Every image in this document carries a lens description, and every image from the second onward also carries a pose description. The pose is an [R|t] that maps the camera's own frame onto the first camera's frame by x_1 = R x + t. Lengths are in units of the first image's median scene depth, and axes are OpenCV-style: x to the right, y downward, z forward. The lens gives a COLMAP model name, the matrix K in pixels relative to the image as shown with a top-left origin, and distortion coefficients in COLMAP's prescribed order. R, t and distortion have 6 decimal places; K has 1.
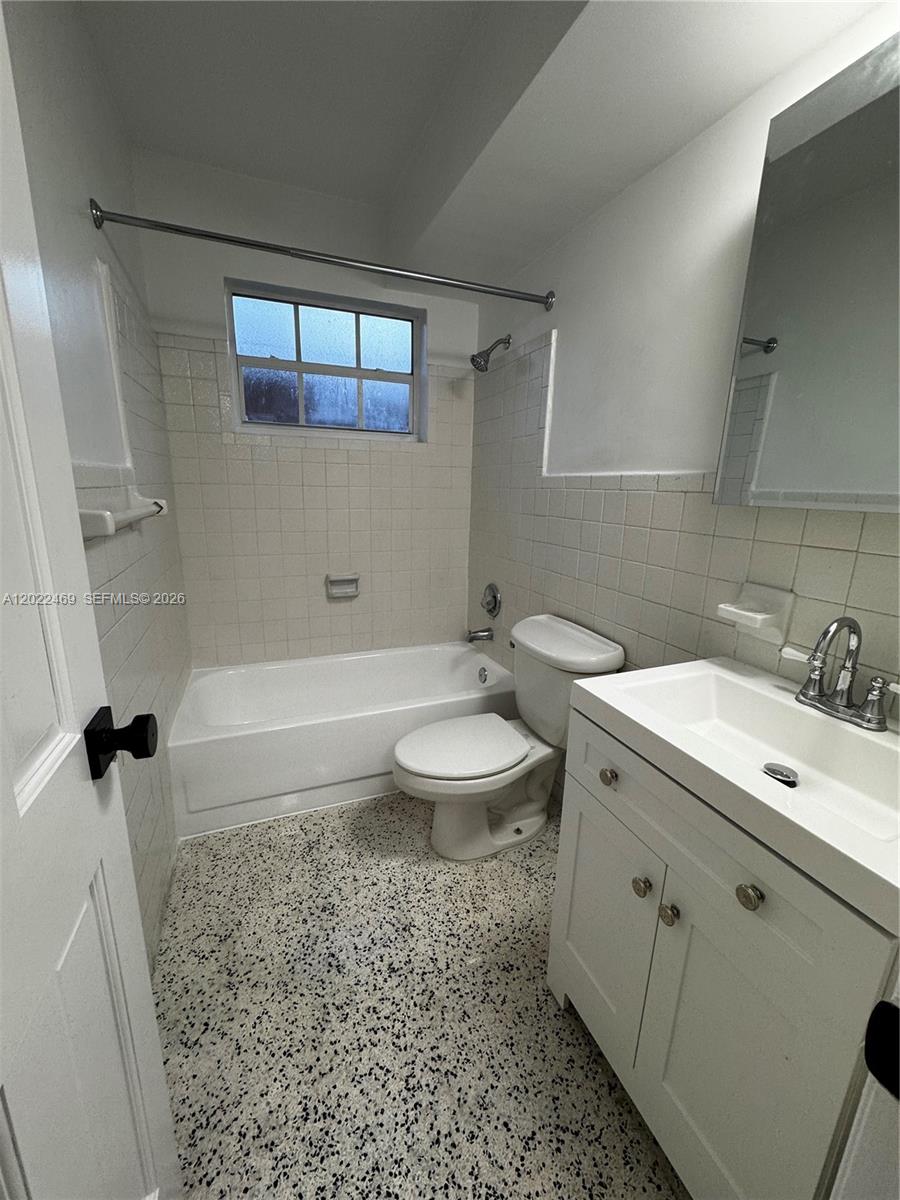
lens RADIAL K [[476.4, 0, 448.0], [0, 476.4, 599.7], [0, 0, 1]] dist [-0.005578, 0.000834]
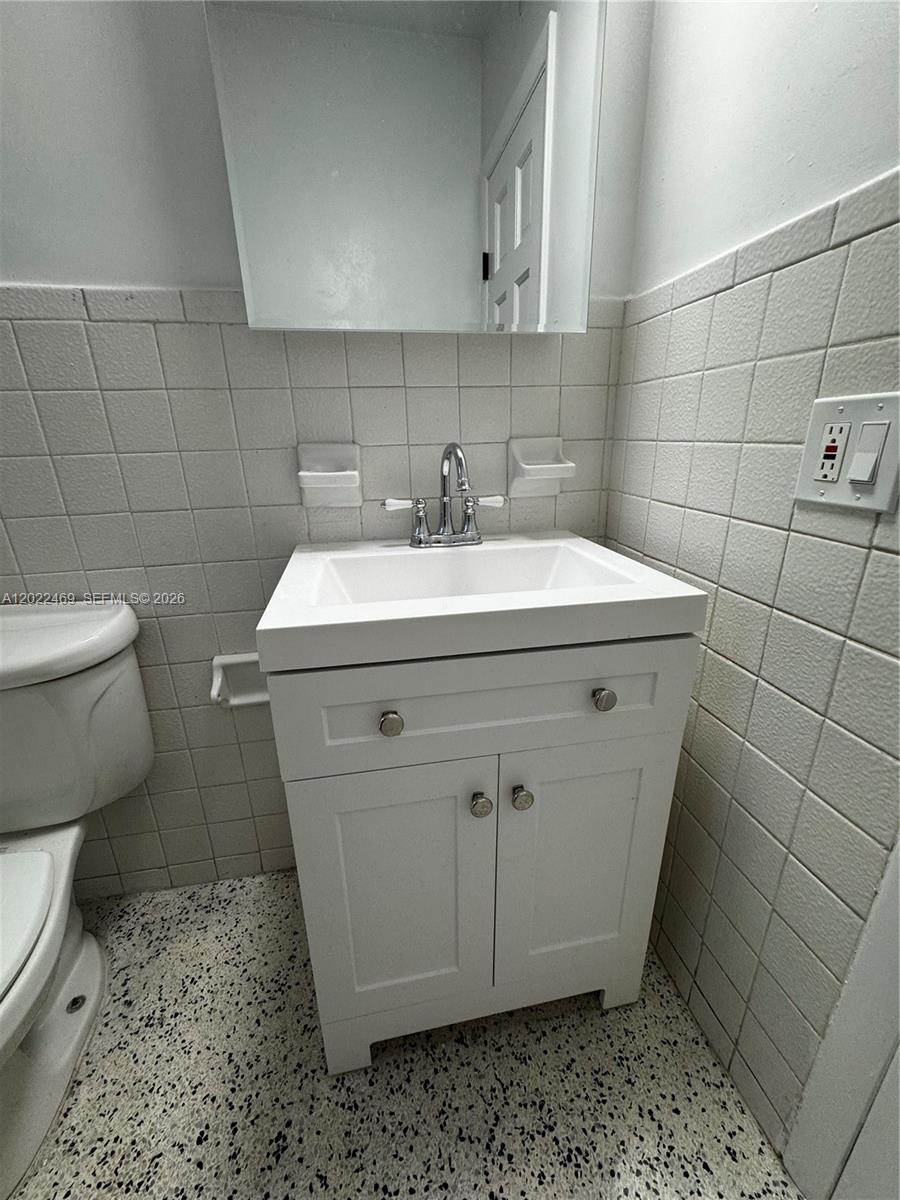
lens RADIAL K [[476.4, 0, 447.1], [0, 476.4, 600.1], [0, 0, 1]] dist [-0.005578, 0.000834]
pose [[0.188157, -0.339690, 0.921525, -0.117407], [0.252342, 0.923505, 0.288897, 0.027466], [-0.949168, 0.178182, 0.259482, 0.430017]]
